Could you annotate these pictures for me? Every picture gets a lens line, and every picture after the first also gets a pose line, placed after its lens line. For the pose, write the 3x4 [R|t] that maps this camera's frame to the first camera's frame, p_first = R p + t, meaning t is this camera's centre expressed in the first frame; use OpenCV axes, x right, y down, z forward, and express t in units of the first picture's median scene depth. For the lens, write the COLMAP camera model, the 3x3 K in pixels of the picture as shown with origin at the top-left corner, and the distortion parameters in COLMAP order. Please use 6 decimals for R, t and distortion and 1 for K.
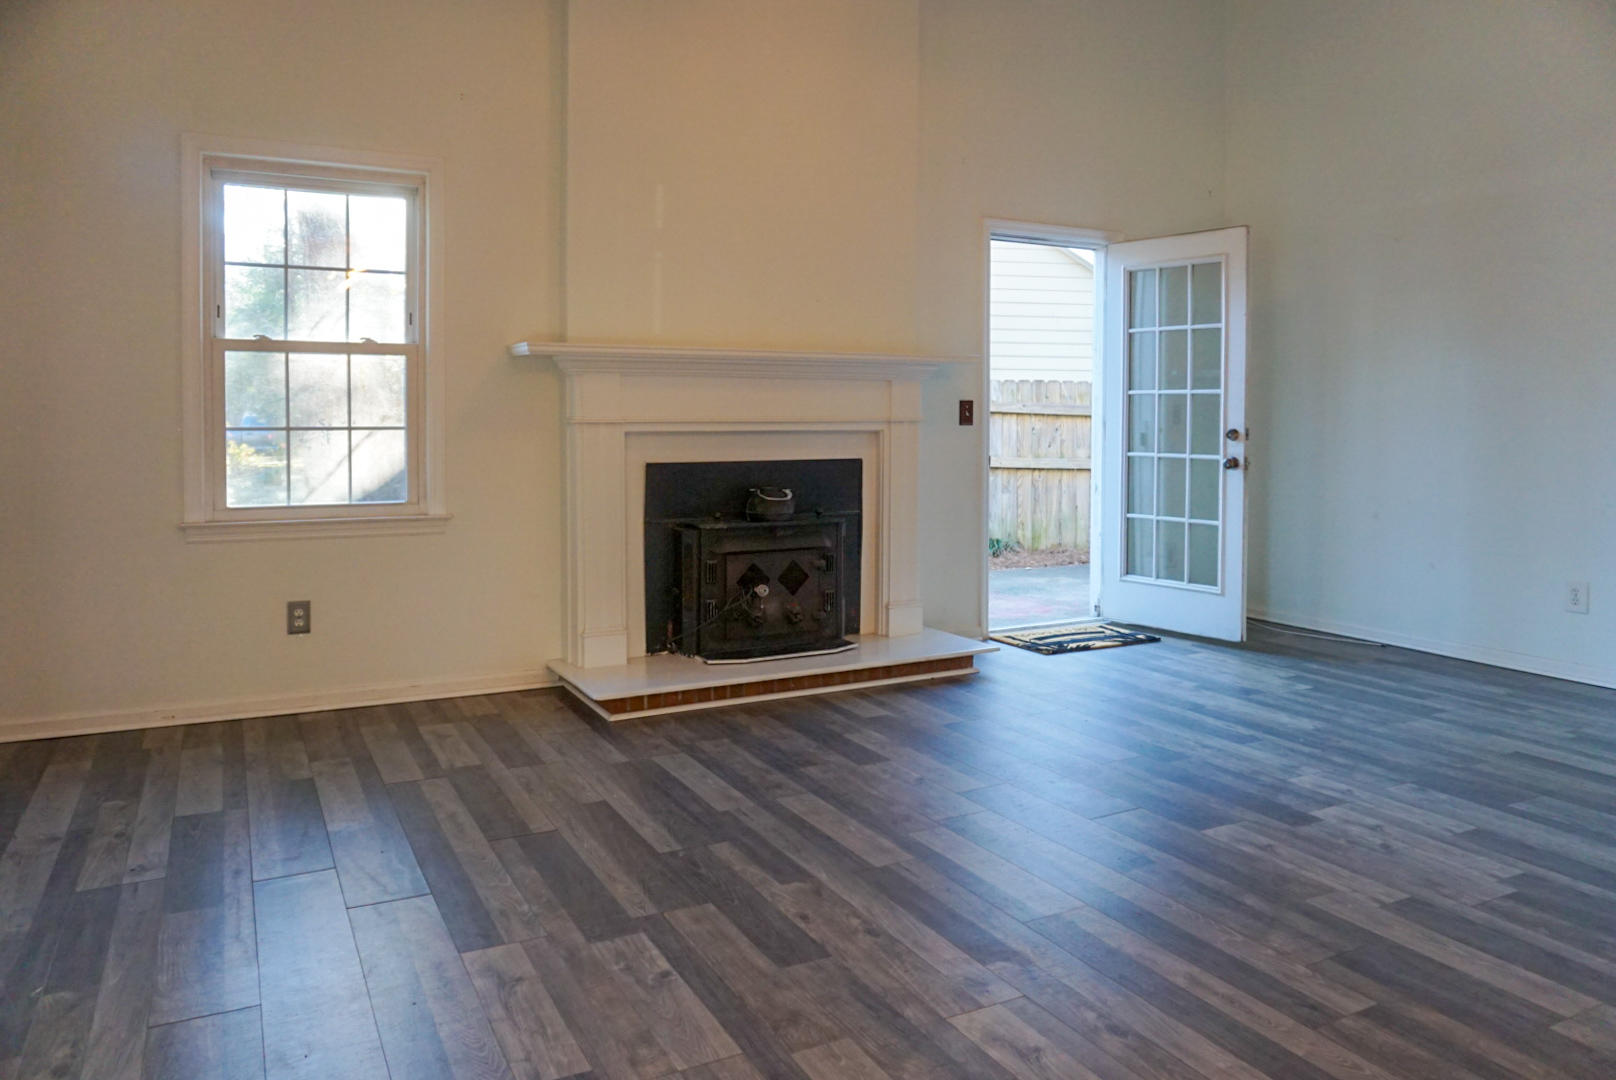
lens RADIAL K [[1083.6, 0, 806.3], [0, 1083.6, 446.8], [0, 0, 1]] dist [-0.029519, 0.001809]
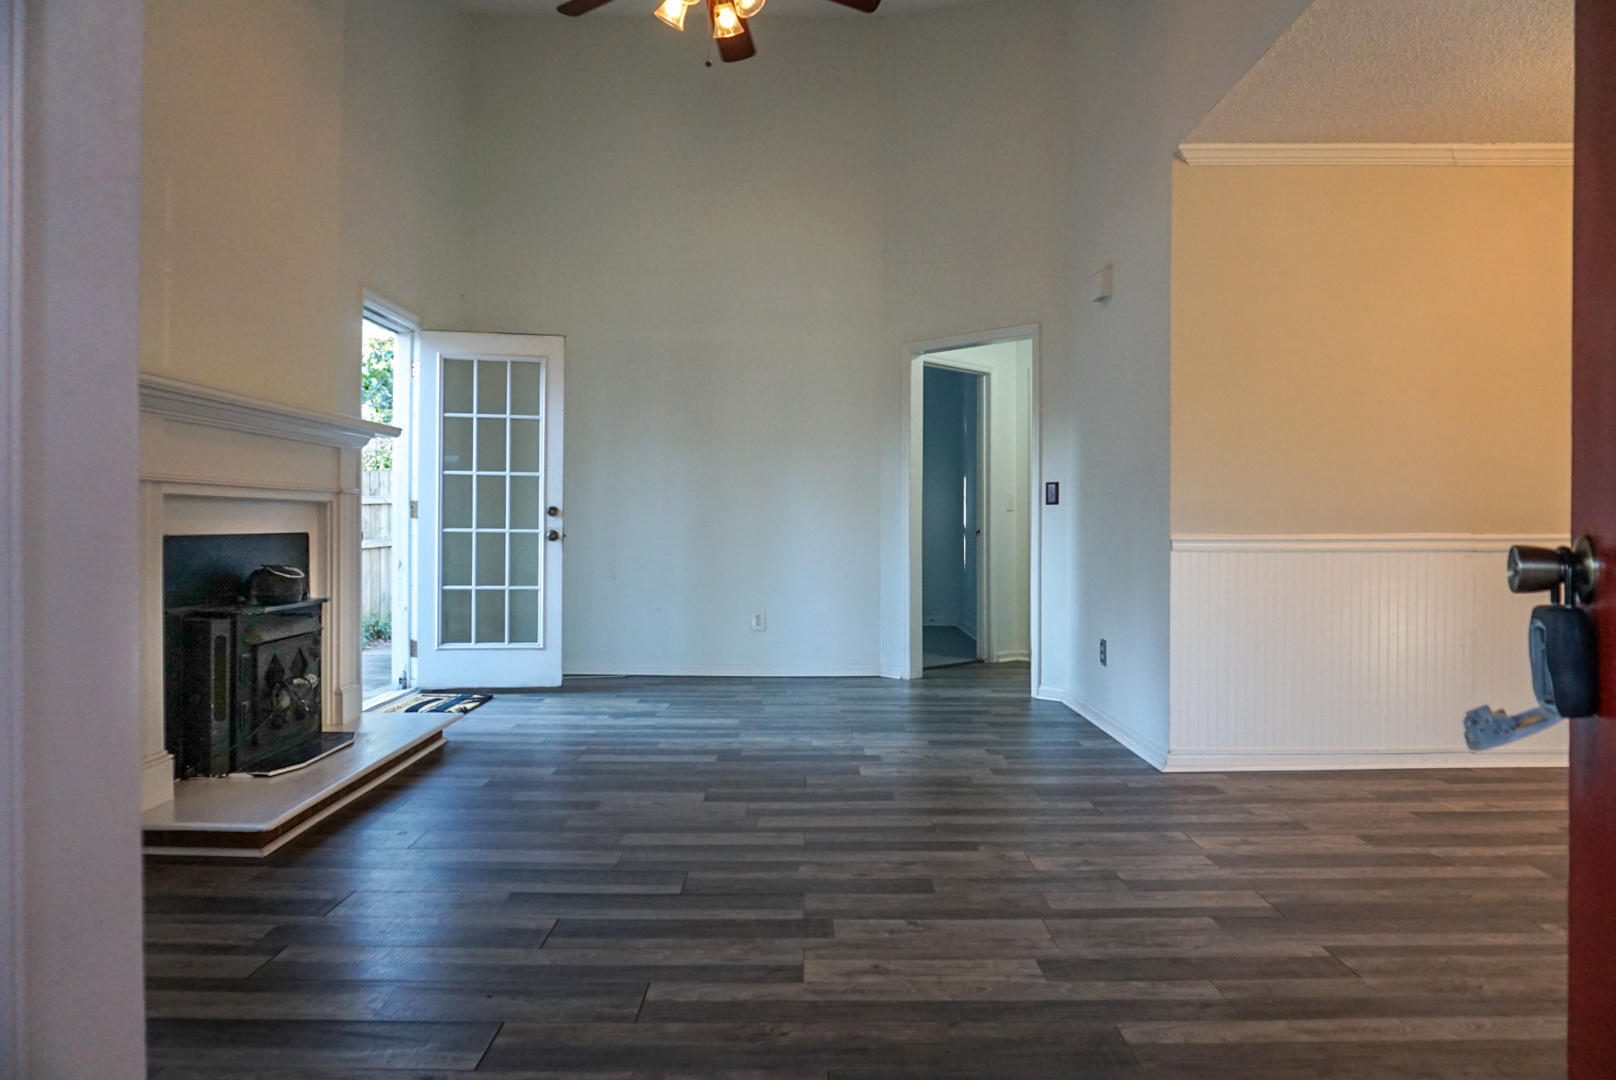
lens RADIAL K [[1054.2, 0, 808.0], [0, 1054.2, 540.0], [0, 0, 1]] dist [-0.033026, 0.000358]
pose [[0.473824, -0.014072, 0.880507, -0.529354], [0.019044, 0.999802, 0.005730, 0.020445], [-0.880414, 0.014054, 0.473998, 0.229999]]
